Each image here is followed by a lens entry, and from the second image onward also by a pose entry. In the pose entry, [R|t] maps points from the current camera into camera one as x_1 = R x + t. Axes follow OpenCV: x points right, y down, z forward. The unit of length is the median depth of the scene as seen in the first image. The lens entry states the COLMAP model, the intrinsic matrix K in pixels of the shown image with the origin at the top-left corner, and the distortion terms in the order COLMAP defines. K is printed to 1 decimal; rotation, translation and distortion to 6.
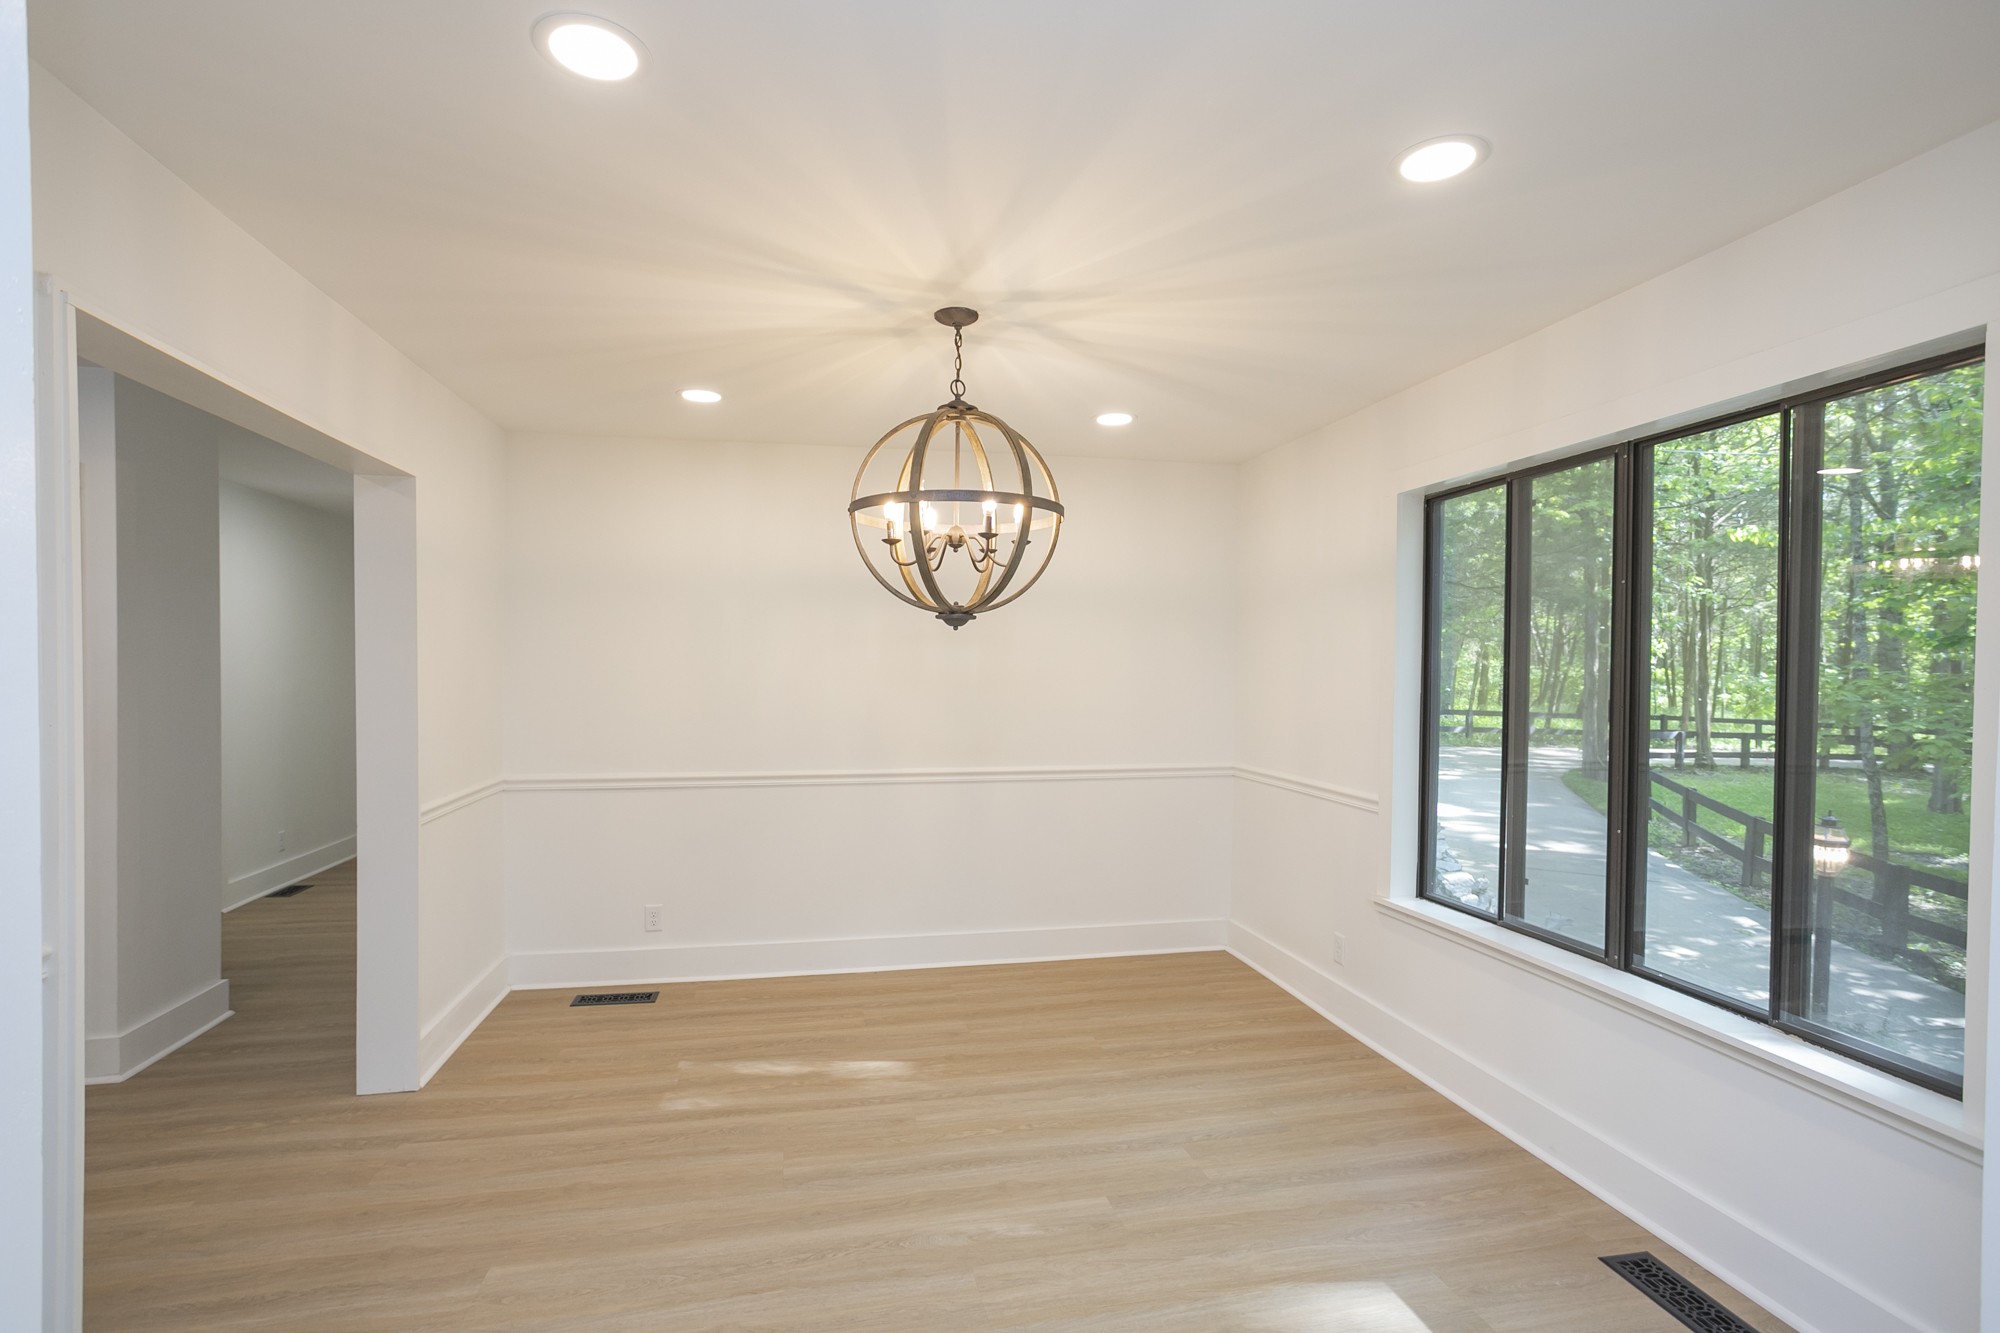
lens RADIAL K [[956.8, 0, 987.9], [0, 956.8, 648.1], [0, 0, 1]] dist [-0.047858, 0.021430]
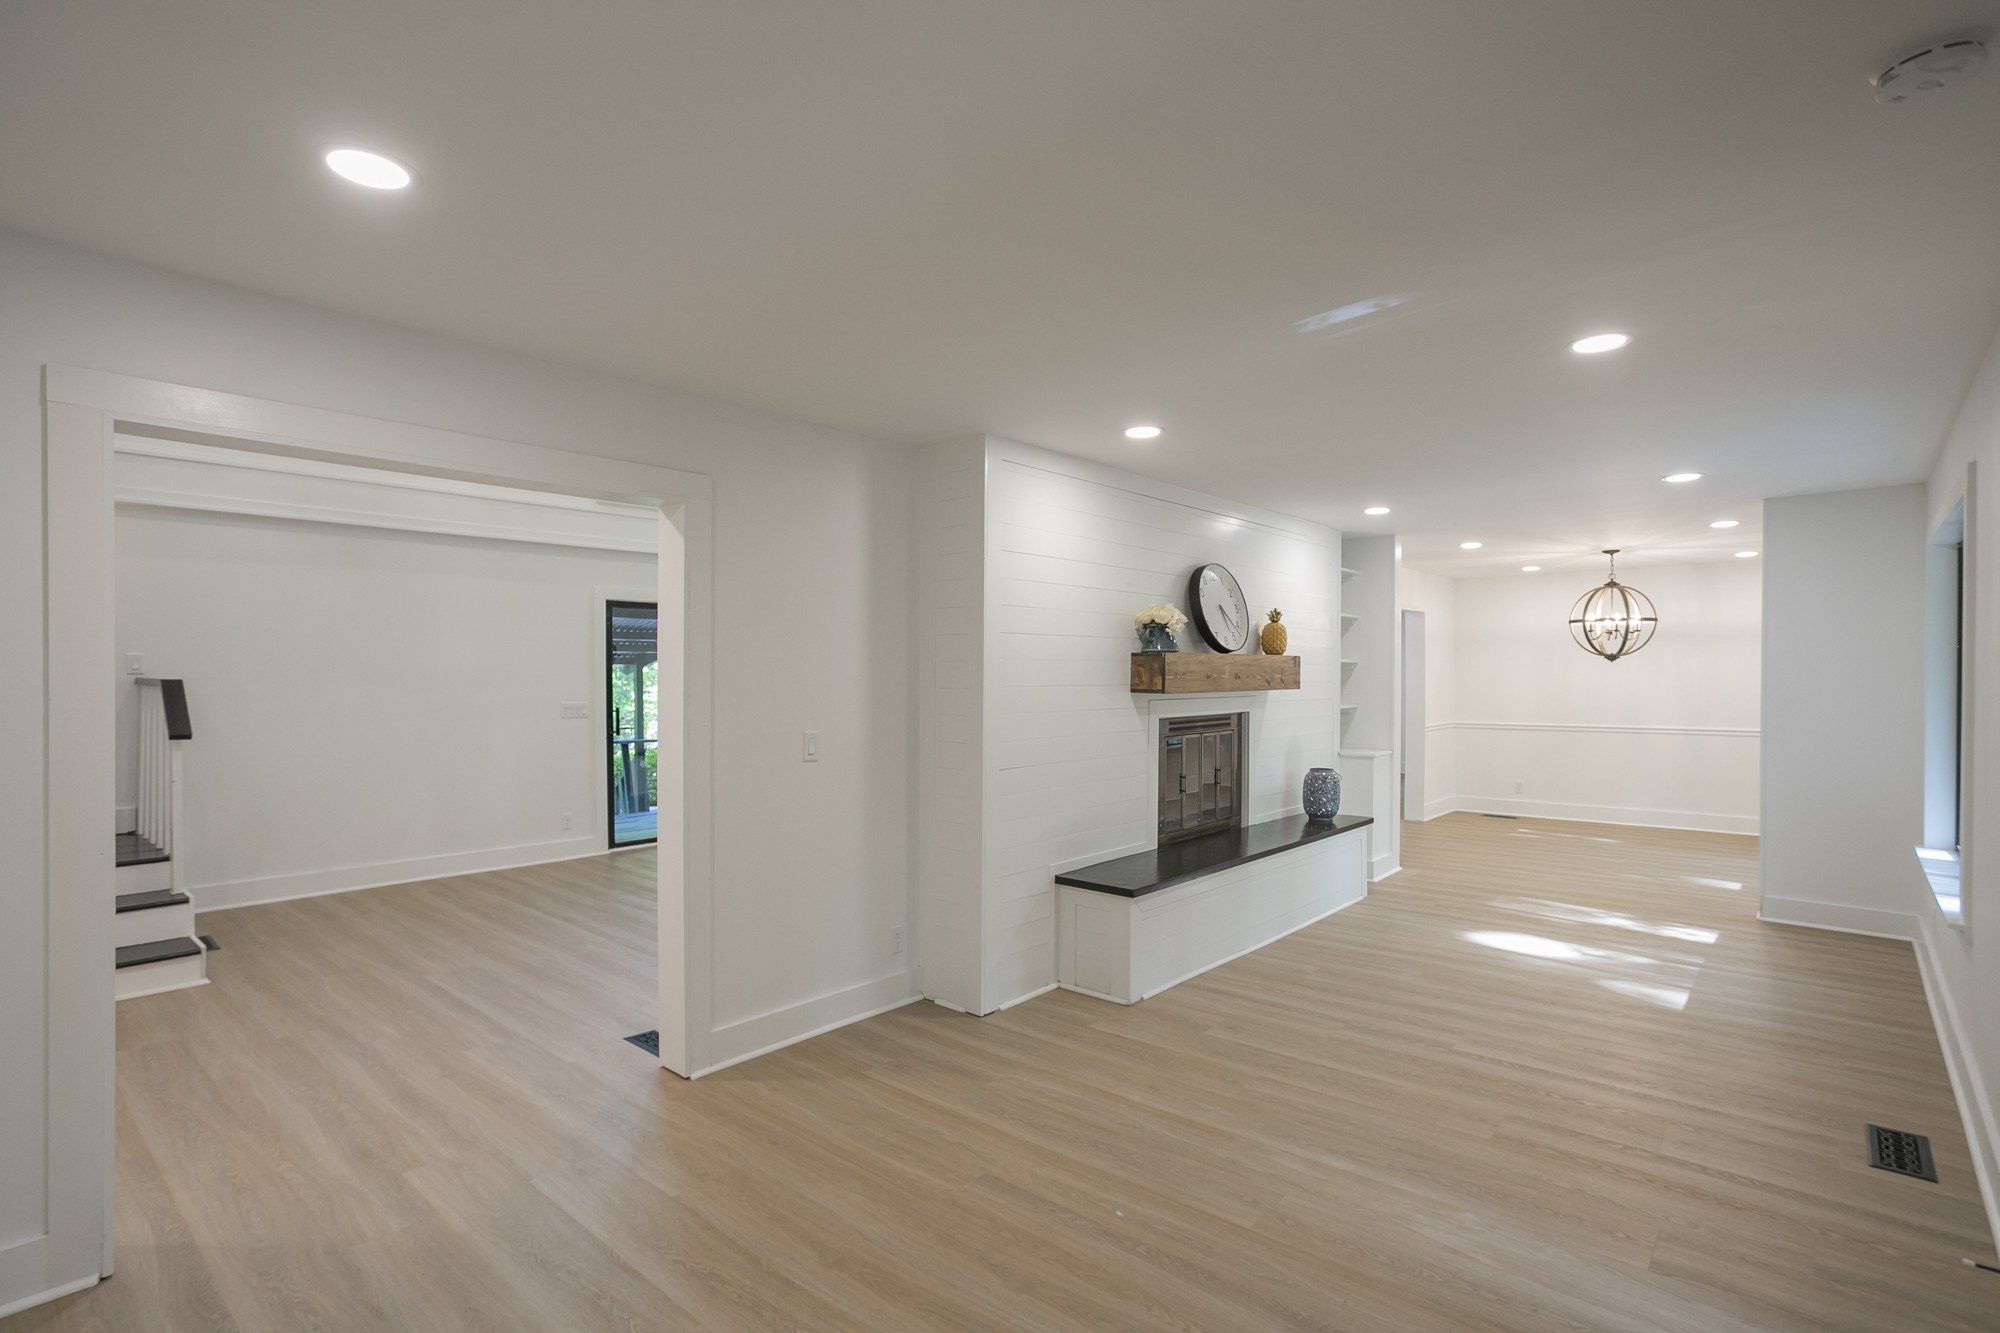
lens RADIAL K [[956.1, 0, 992.0], [0, 956.1, 678.2], [0, 0, 1]] dist [-0.039246, 0.019861]
pose [[0.605640, 0.004861, -0.795724, 1.083118], [0.015086, 0.999731, 0.017589, -0.048880], [0.795596, -0.022657, 0.605404, -2.161898]]
